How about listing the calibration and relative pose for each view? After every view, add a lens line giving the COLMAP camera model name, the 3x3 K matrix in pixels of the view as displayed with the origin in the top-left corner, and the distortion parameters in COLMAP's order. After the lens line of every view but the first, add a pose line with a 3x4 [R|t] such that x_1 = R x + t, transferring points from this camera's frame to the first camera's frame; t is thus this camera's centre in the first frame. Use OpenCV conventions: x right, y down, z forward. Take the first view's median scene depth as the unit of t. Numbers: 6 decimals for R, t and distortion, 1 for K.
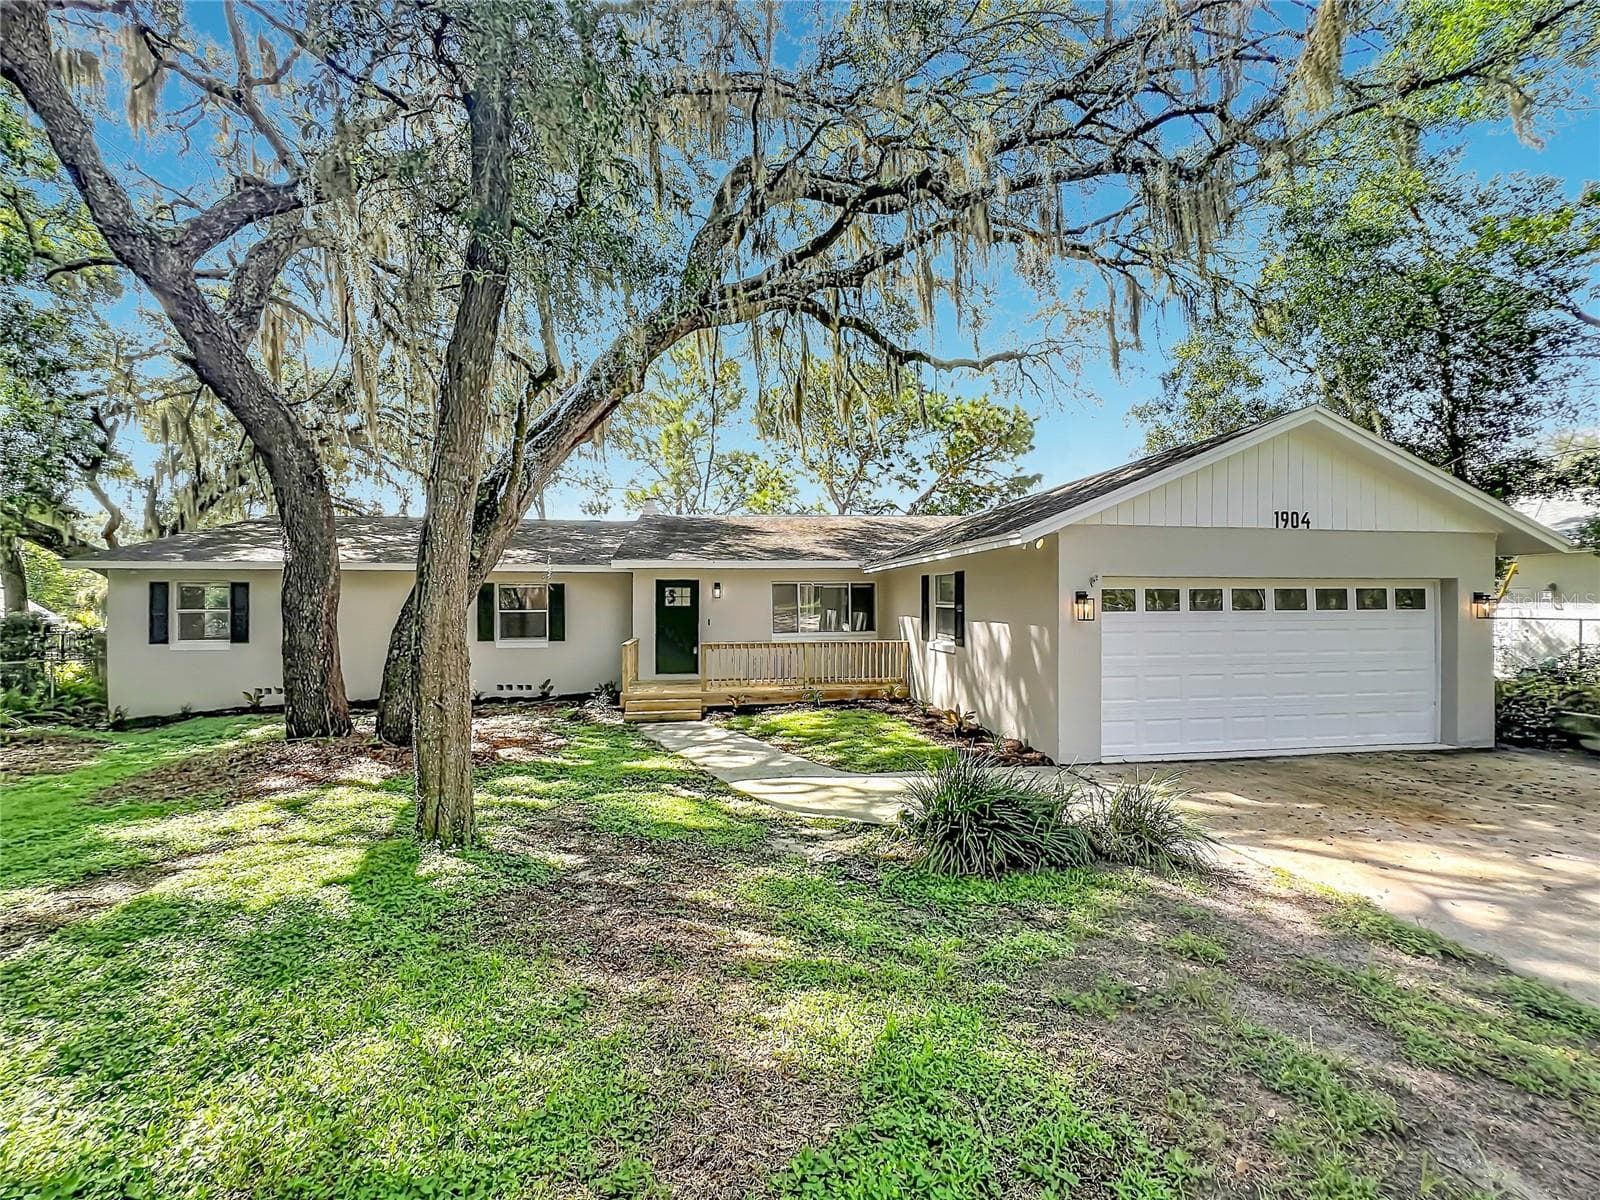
lens RADIAL K [[638.0, 0, 787.8], [0, 638.0, 601.7], [0, 0, 1]] dist [0.001792, -0.000265]
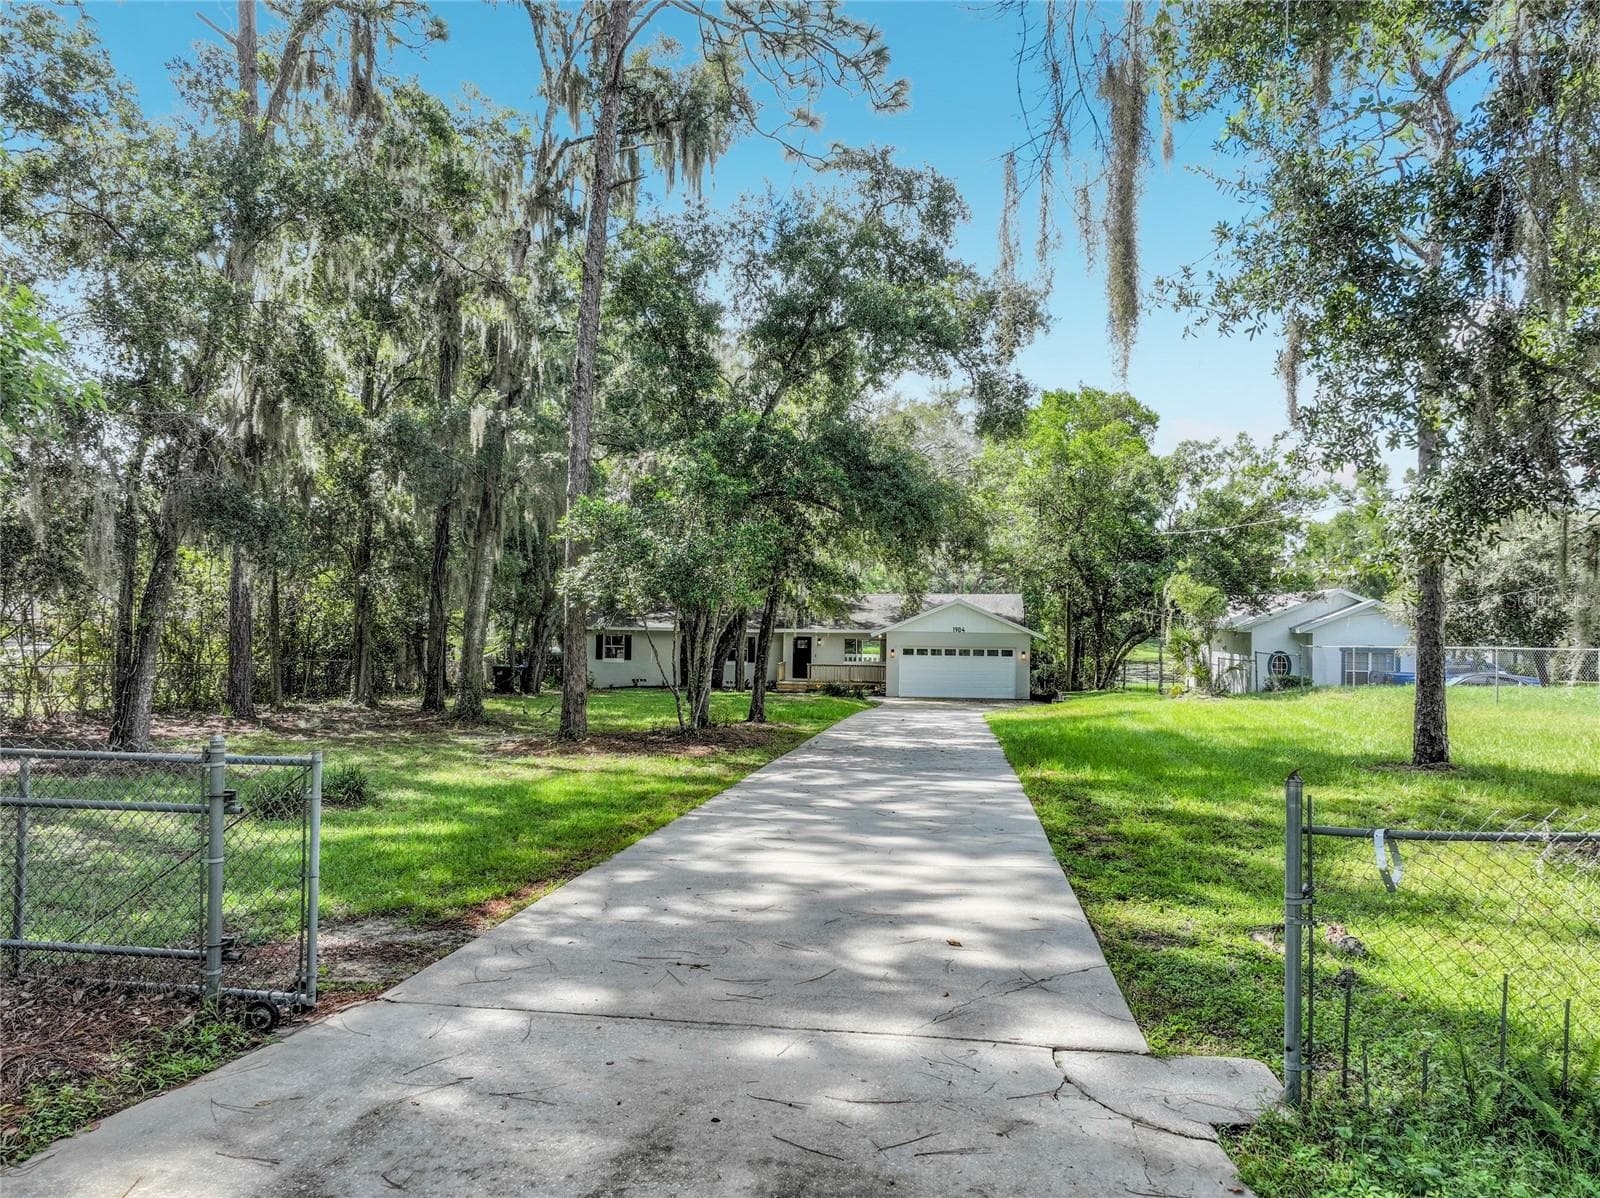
lens RADIAL K [[1128.4, 0, 795.9], [0, 1128.4, 602.8], [0, 0, 1]] dist [0.009064, -0.012040]
pose [[0.962535, 0.009706, -0.270983, 0.929989], [-0.013631, 0.999828, -0.012606, -0.107838], [0.270814, 0.015828, 0.962502, -3.000504]]
